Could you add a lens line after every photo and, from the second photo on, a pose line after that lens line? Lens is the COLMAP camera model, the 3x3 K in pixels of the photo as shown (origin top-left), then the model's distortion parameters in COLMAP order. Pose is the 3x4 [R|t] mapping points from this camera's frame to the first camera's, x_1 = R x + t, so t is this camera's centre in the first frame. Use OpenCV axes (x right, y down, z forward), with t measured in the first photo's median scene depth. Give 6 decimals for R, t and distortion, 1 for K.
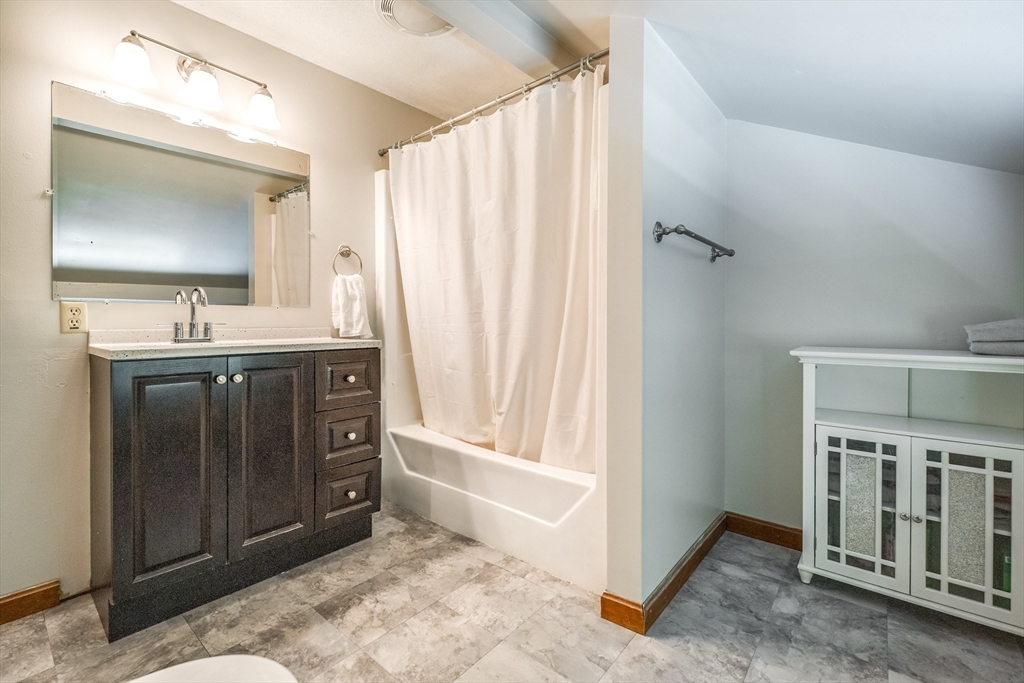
lens RADIAL K [[455.5, 0, 503.3], [0, 455.5, 327.7], [0, 0, 1]] dist [0.000099, 0.000783]
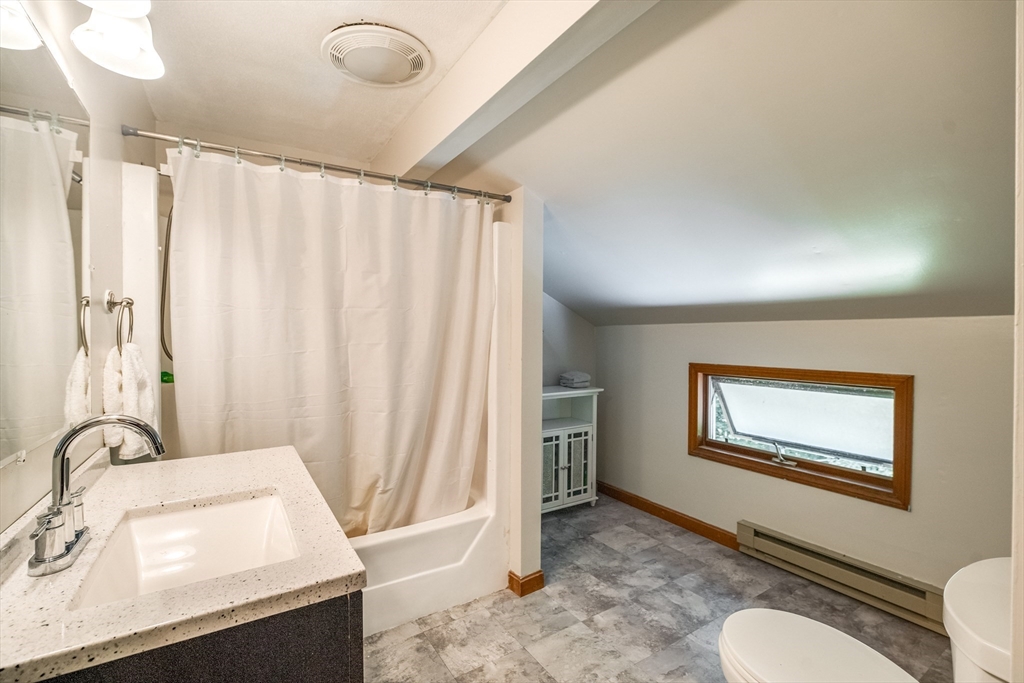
lens RADIAL K [[449.4, 0, 512.0], [0, 449.4, 341.5], [0, 0, 1]] dist [0.000536, 0.000157]
pose [[0.290263, -0.010145, 0.956893, -1.142304], [0.017245, 0.999837, 0.005370, -0.182236], [-0.956791, 0.014943, 0.290391, 0.597460]]
